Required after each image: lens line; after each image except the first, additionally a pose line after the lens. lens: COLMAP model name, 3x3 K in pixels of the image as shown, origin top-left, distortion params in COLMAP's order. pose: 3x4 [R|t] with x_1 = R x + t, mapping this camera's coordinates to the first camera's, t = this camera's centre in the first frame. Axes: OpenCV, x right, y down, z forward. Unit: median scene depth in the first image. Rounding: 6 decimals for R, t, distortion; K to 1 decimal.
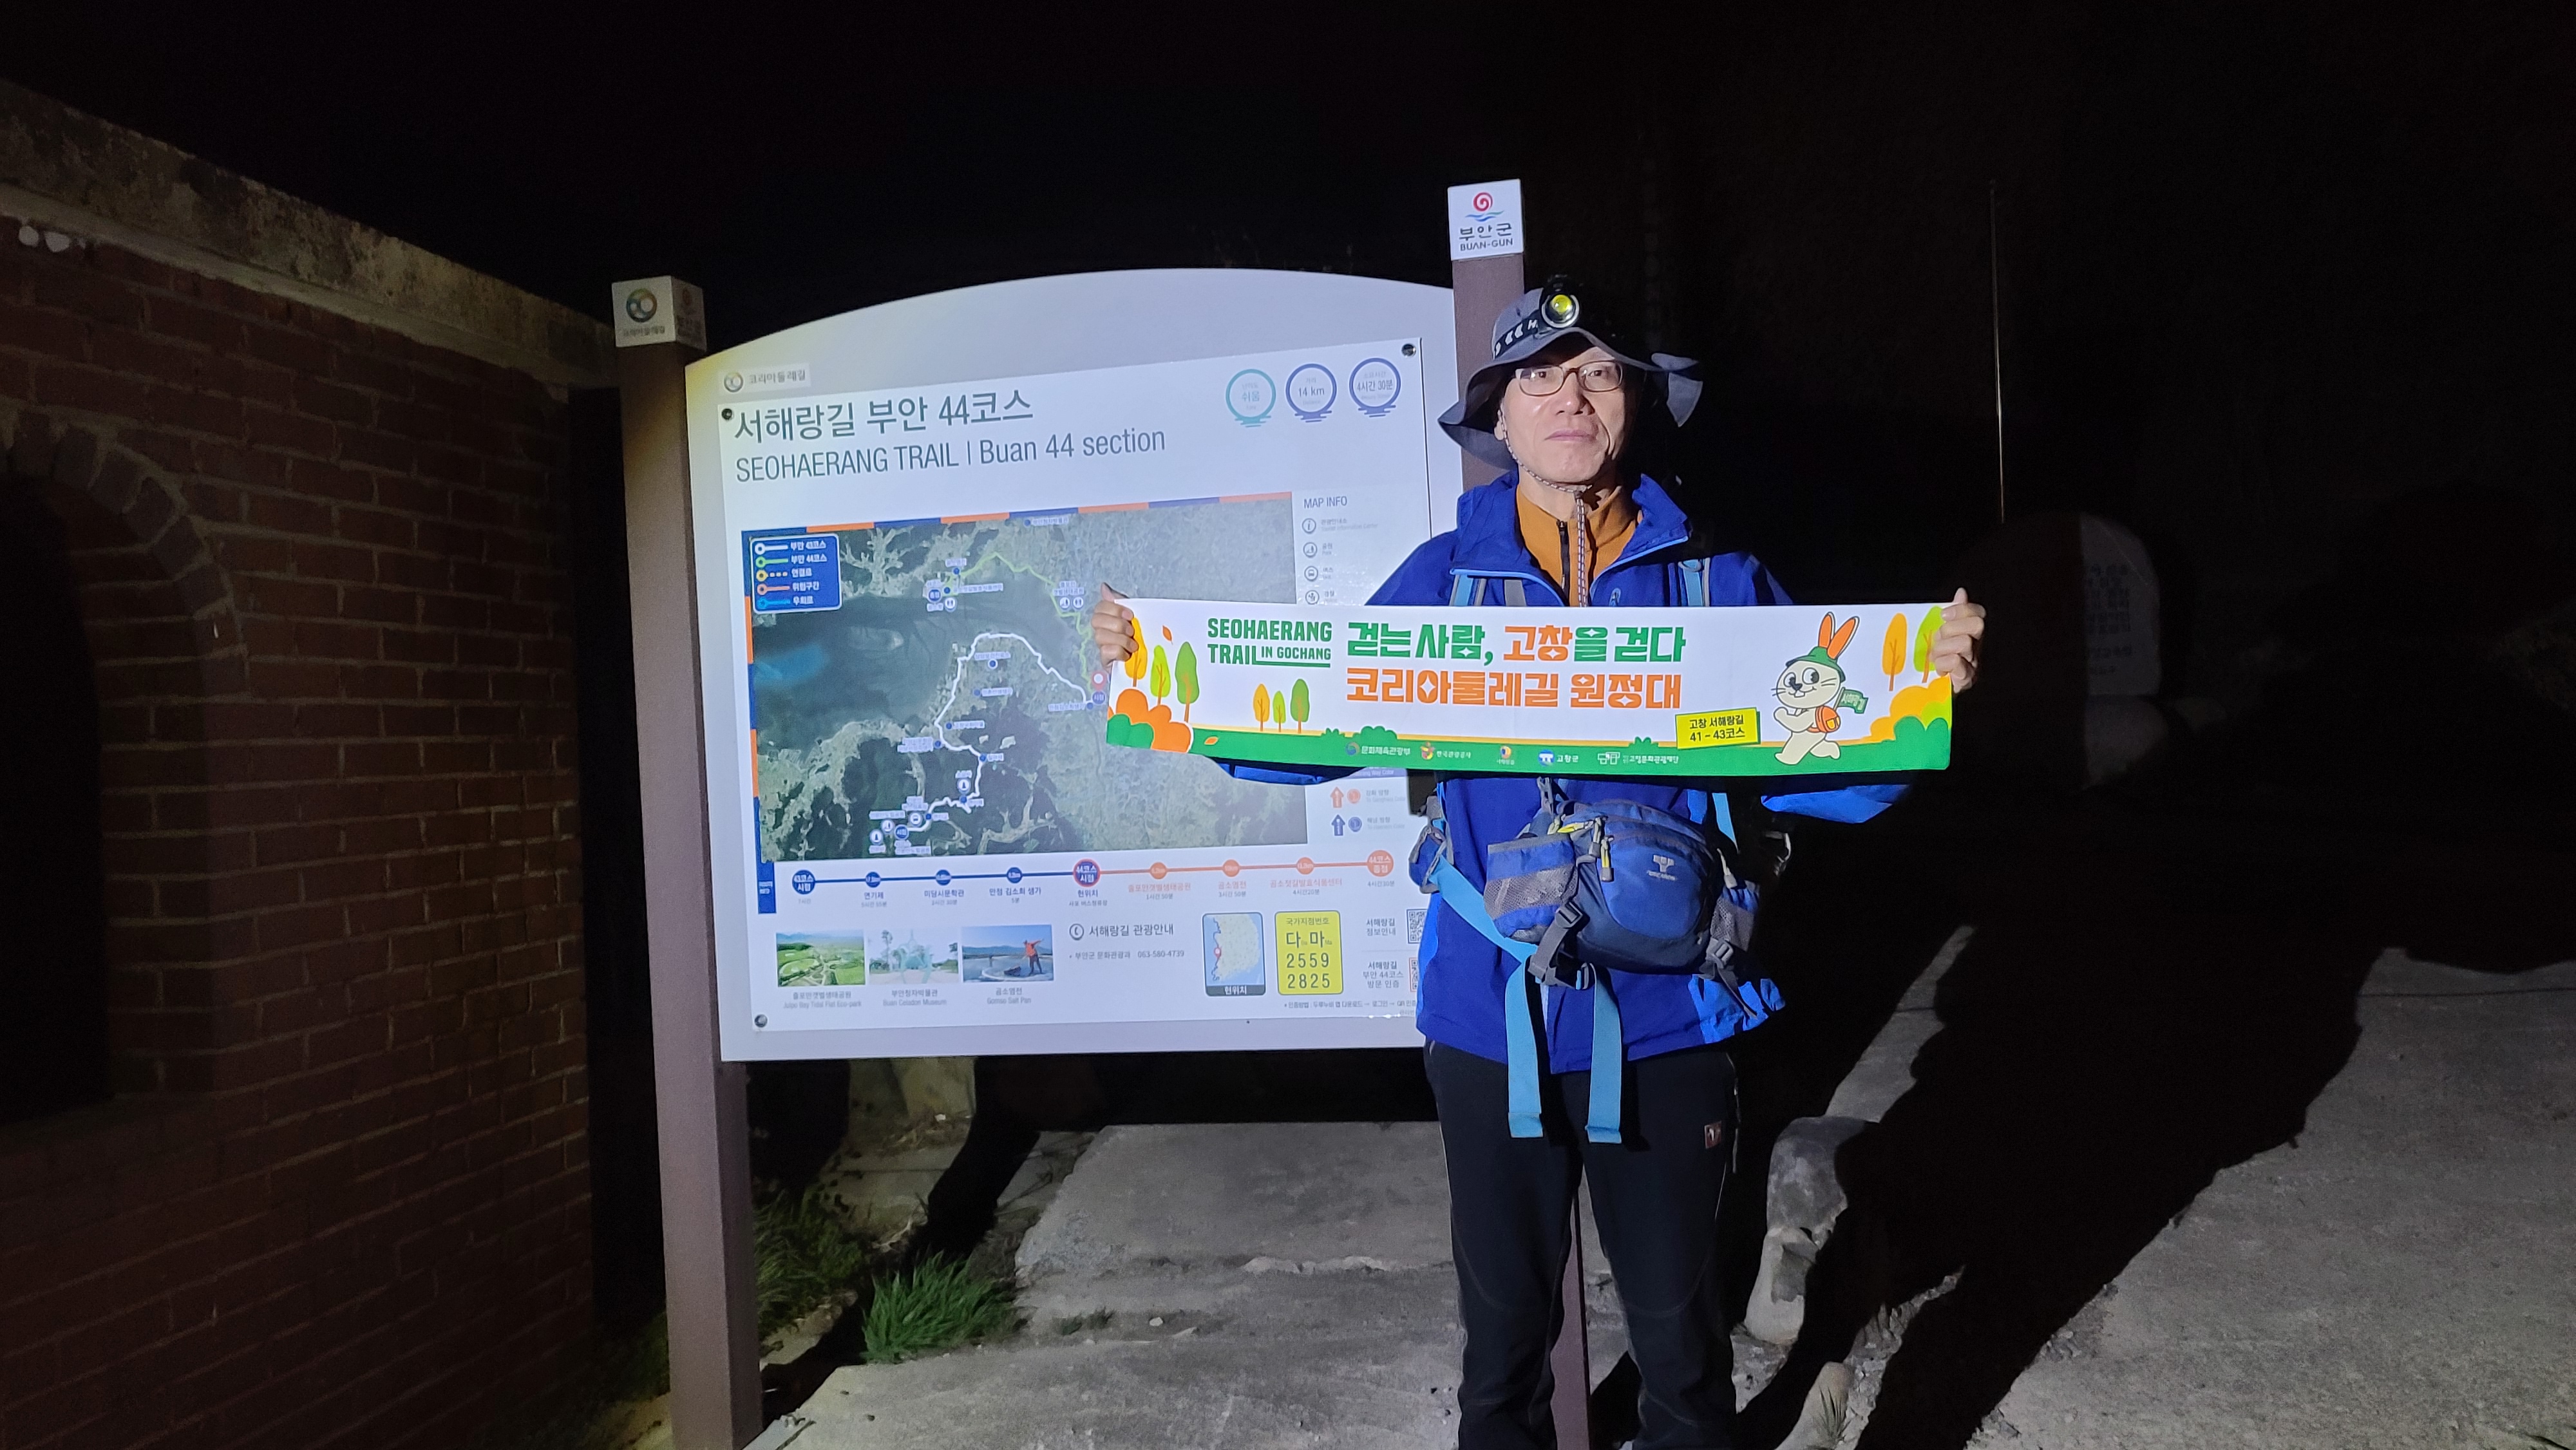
lens RADIAL K [[1902.7, 0, 1288.0], [0, 1902.7, 725.0], [0, 0, 1]] dist [0.044907, -0.029481]
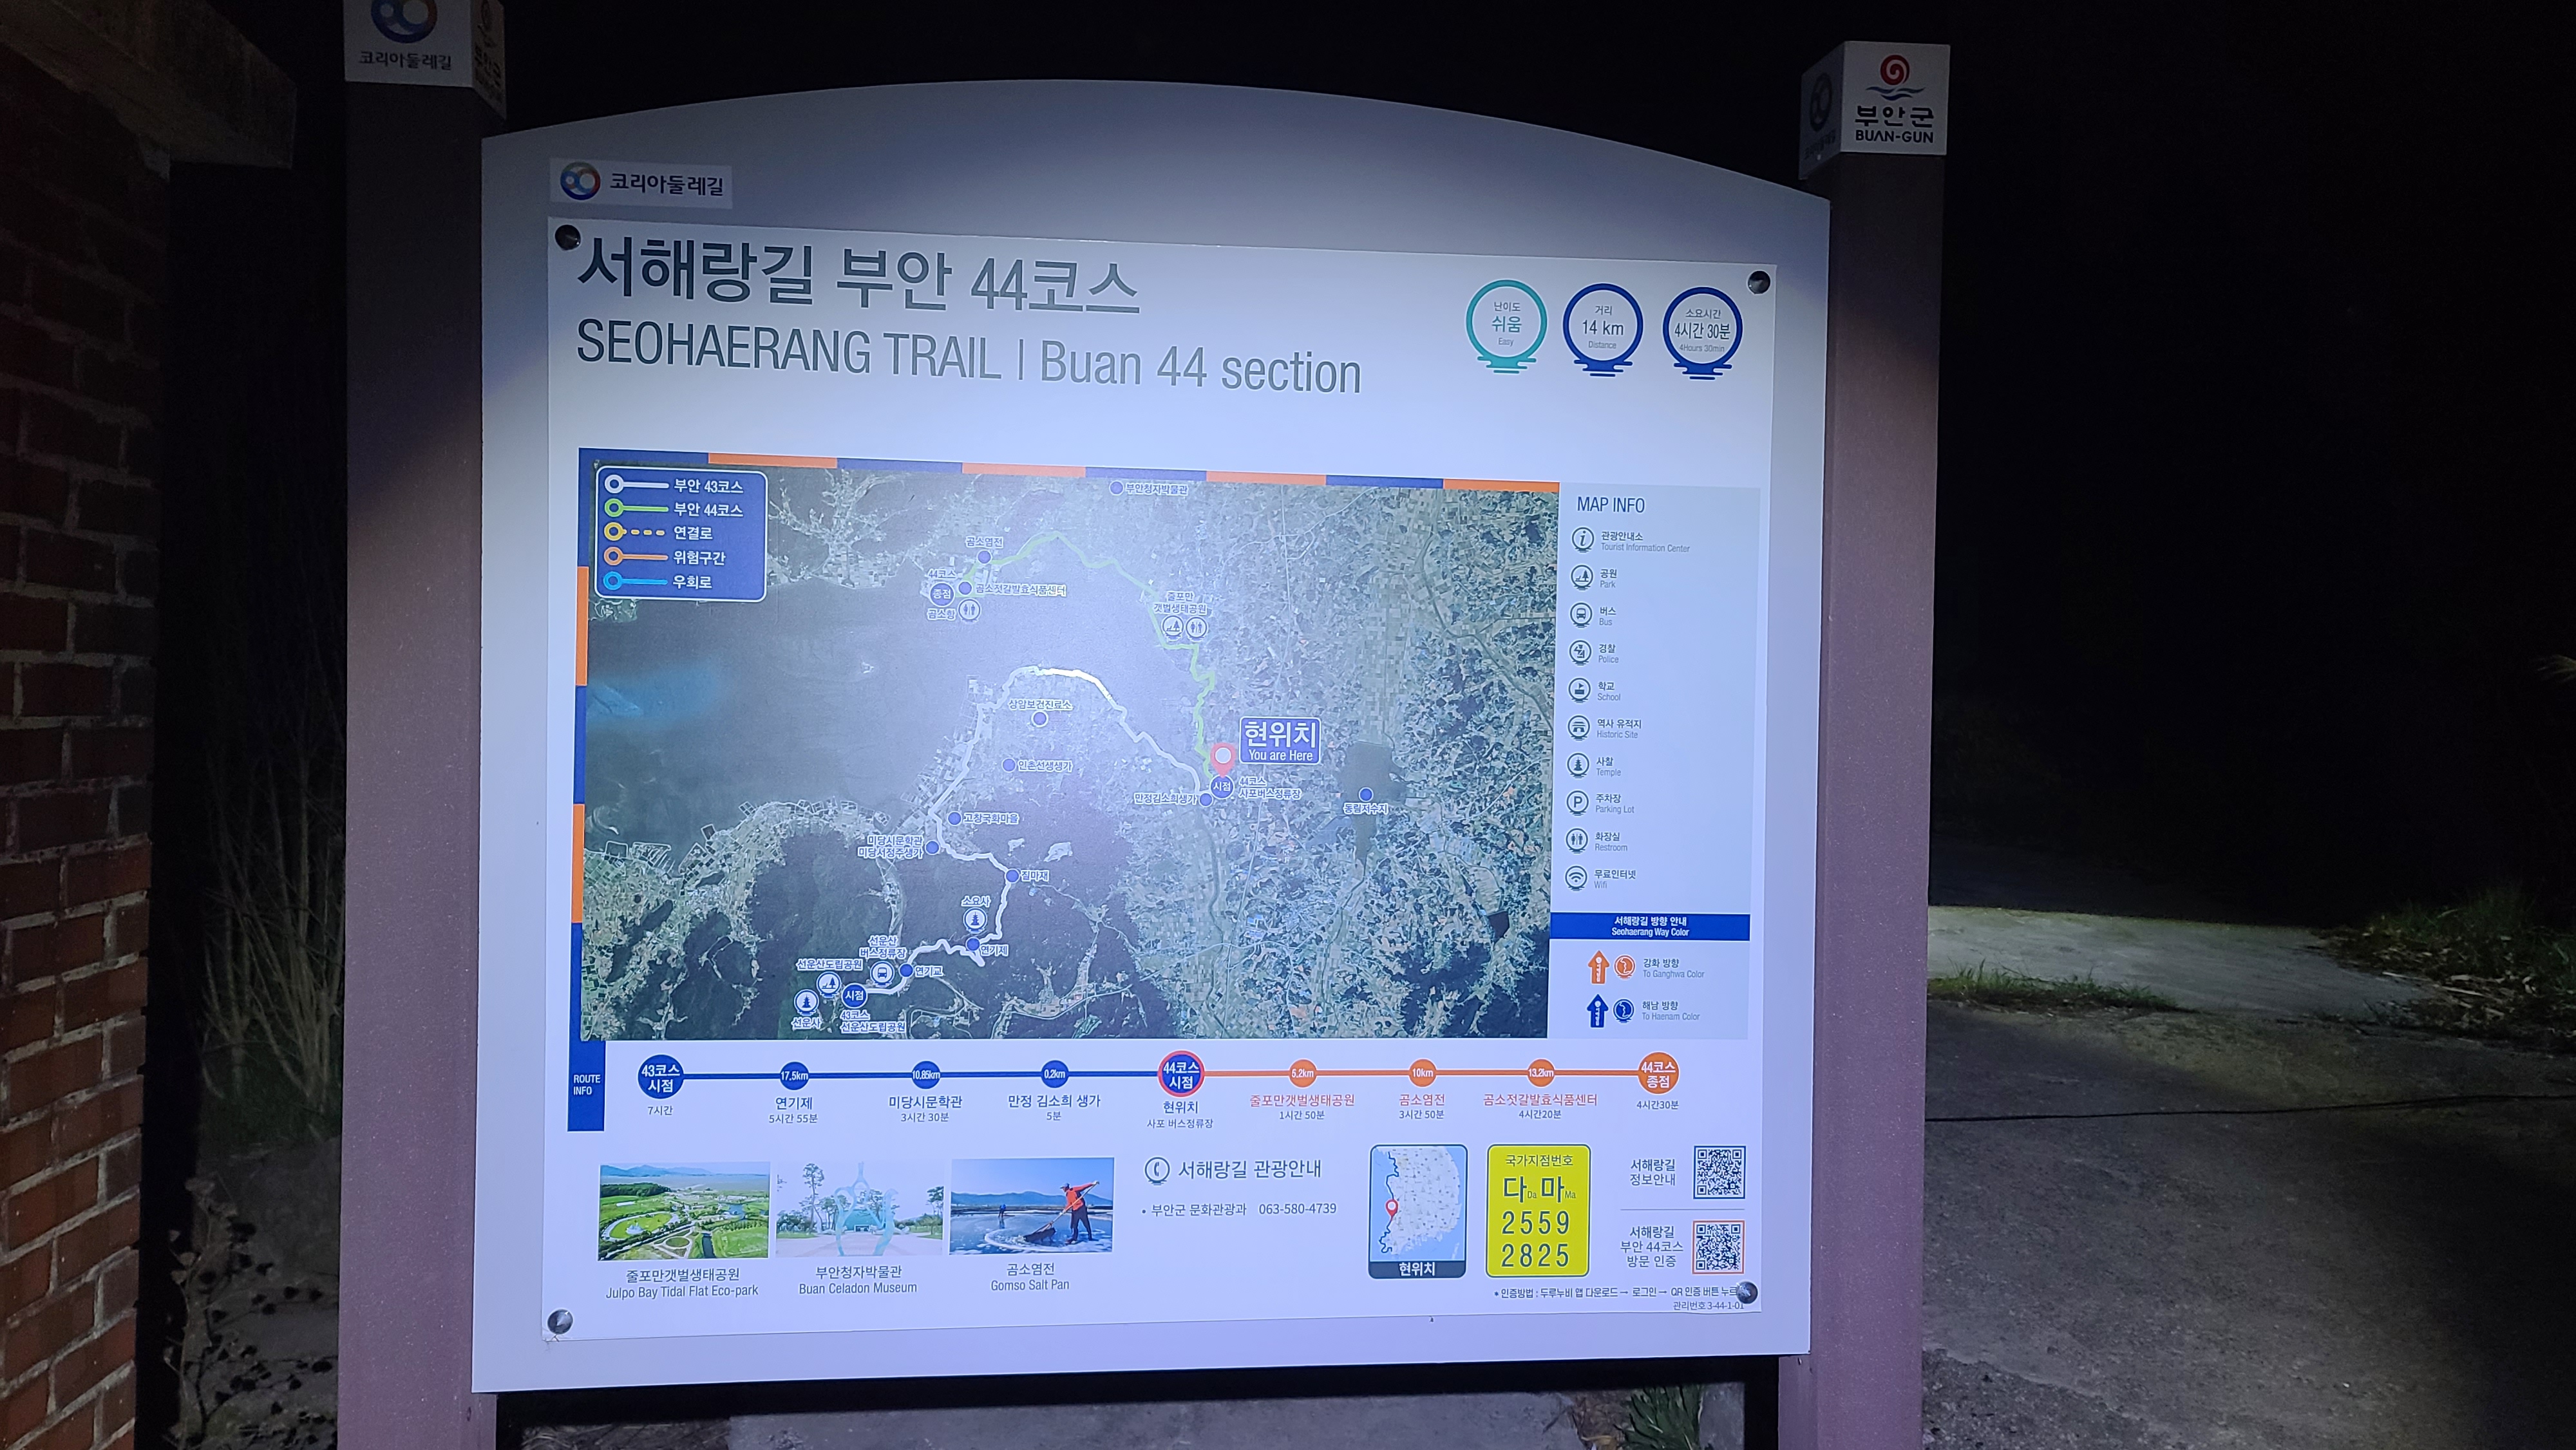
lens RADIAL K [[1902.7, 0, 1288.0], [0, 1902.7, 725.0], [0, 0, 1]] dist [0.044907, -0.029481]
pose [[0.946756, 0.061229, 0.316076, -0.267048], [-0.064386, 0.997925, -0.000457, -0.034435], [-0.315448, -0.019919, 0.948734, 0.407954]]
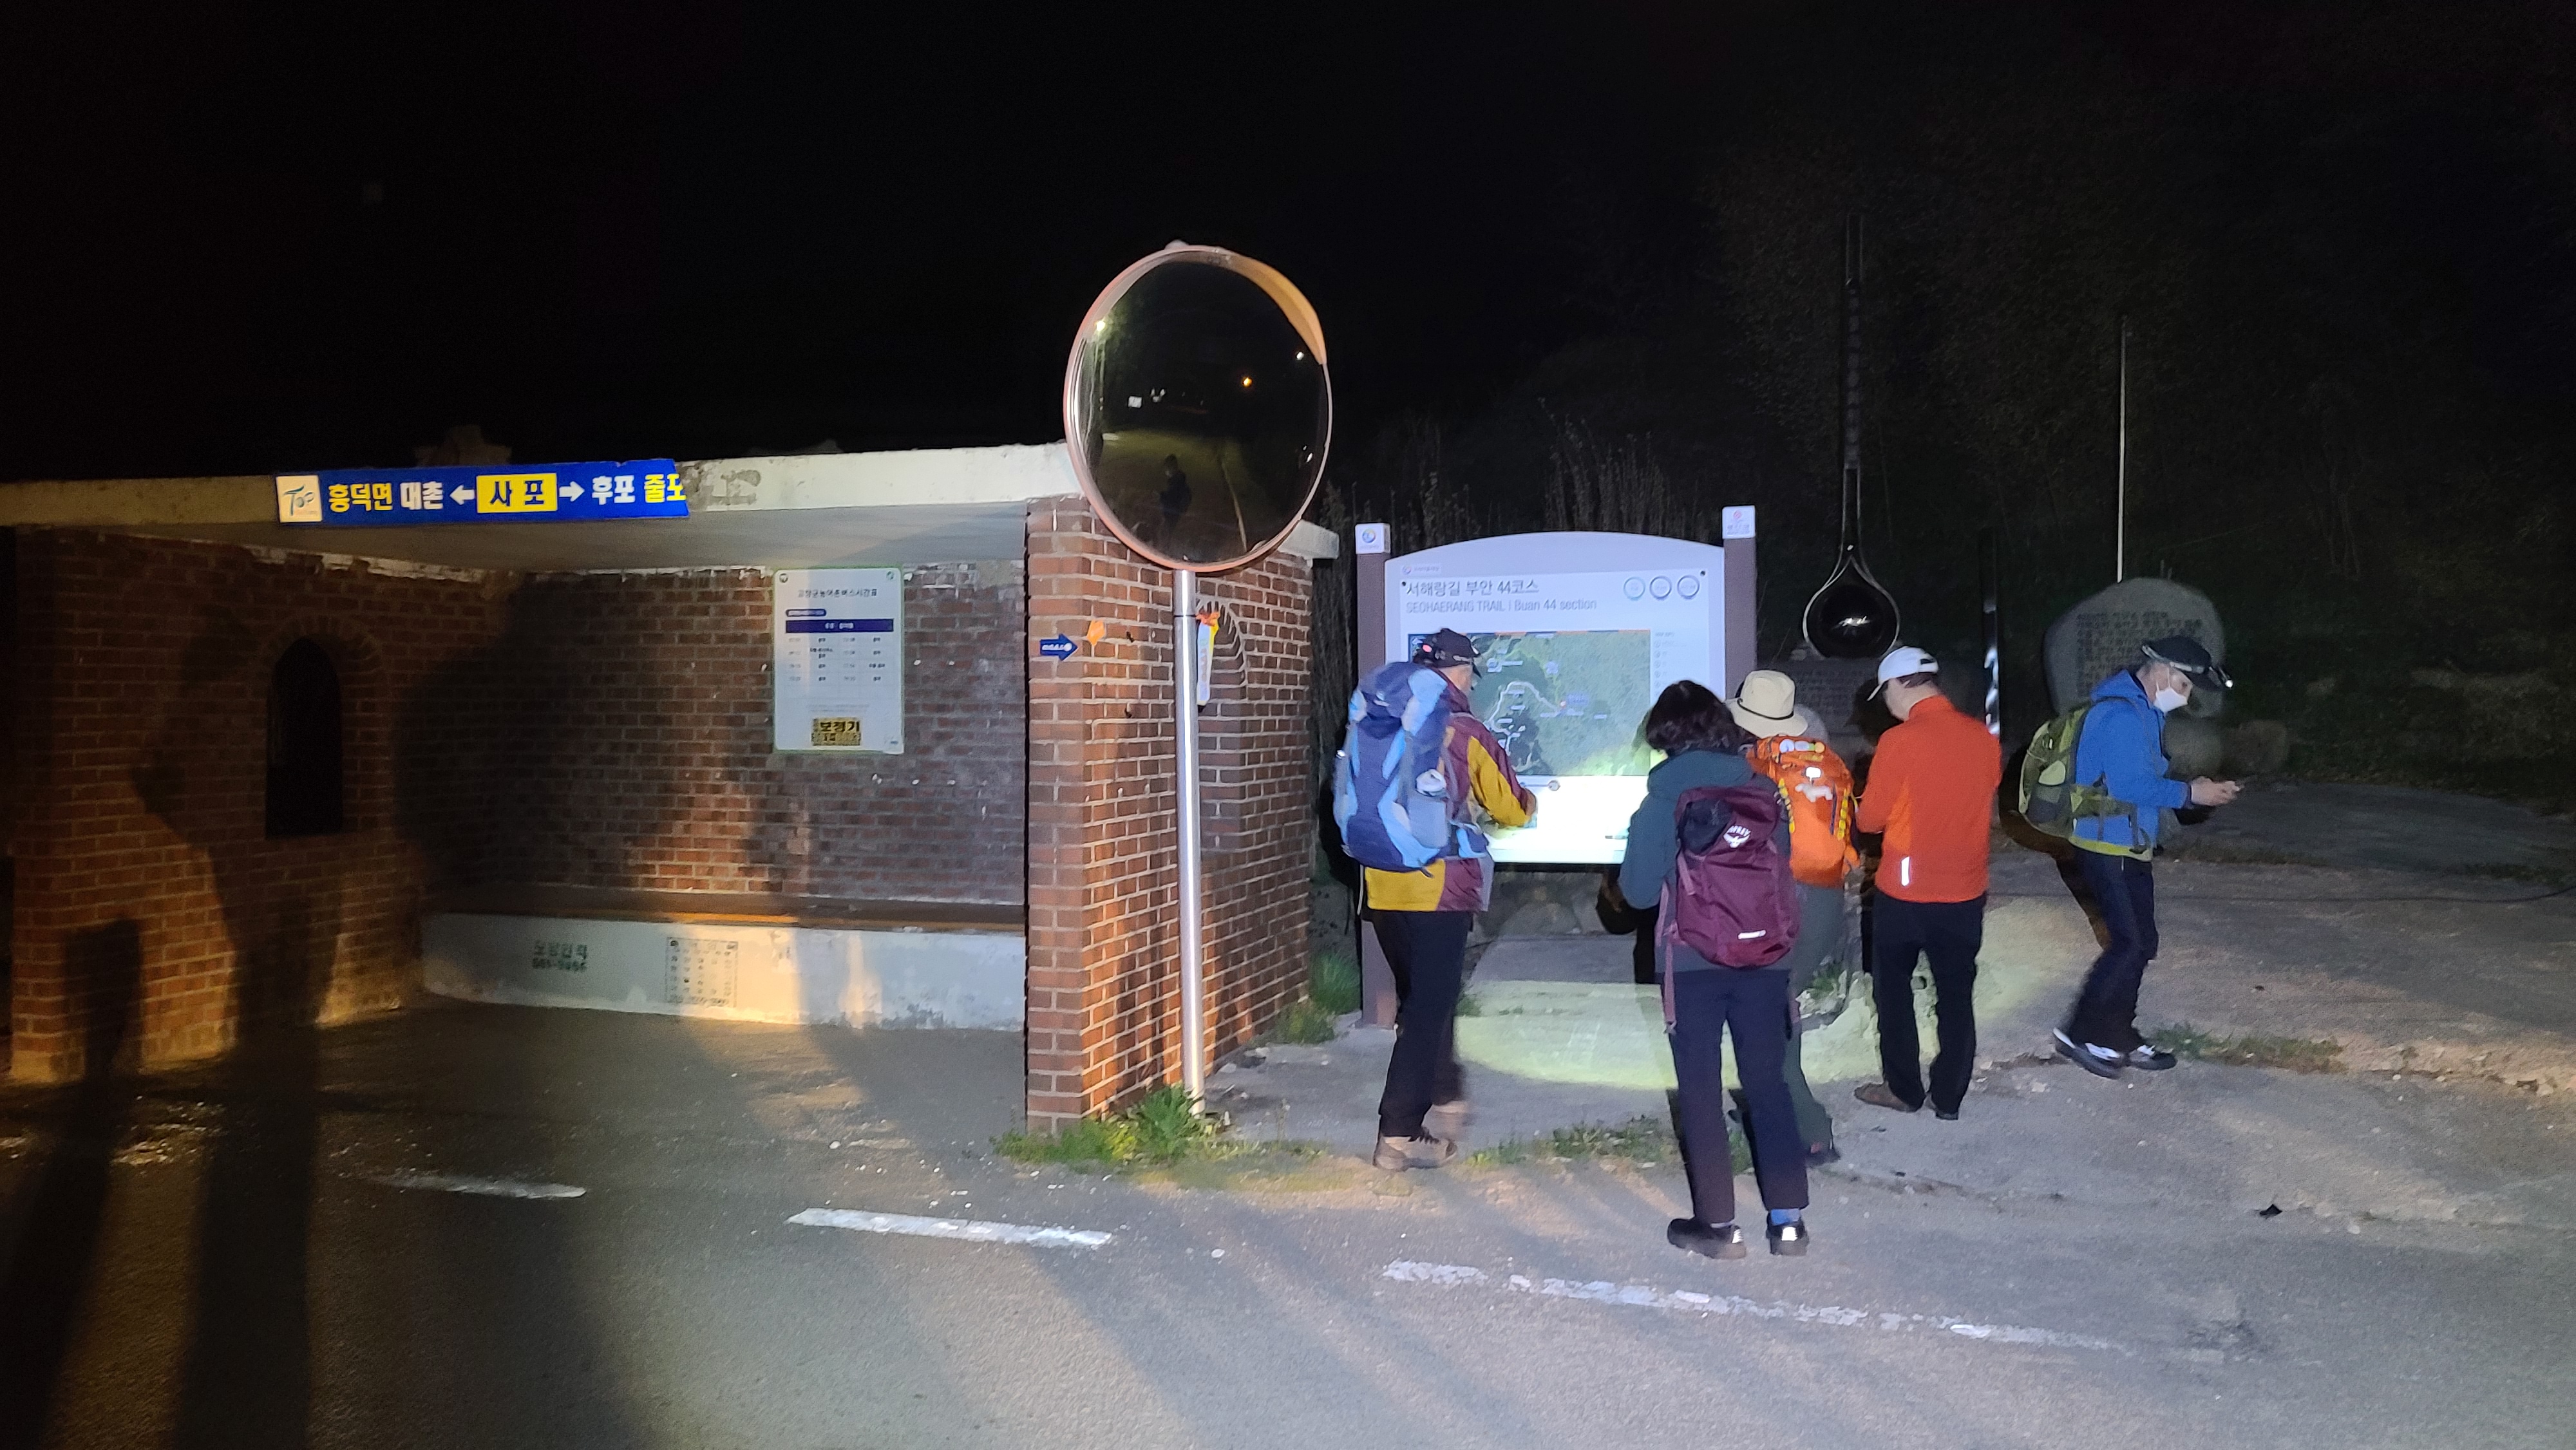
lens RADIAL K [[1902.7, 0, 1288.0], [0, 1902.7, 725.0], [0, 0, 1]] dist [0.044907, -0.029481]
pose [[0.992929, 0.042214, -0.110950, -0.171204], [-0.040352, 0.999005, 0.018983, -0.028510], [0.111641, -0.014372, 0.993645, -1.363652]]
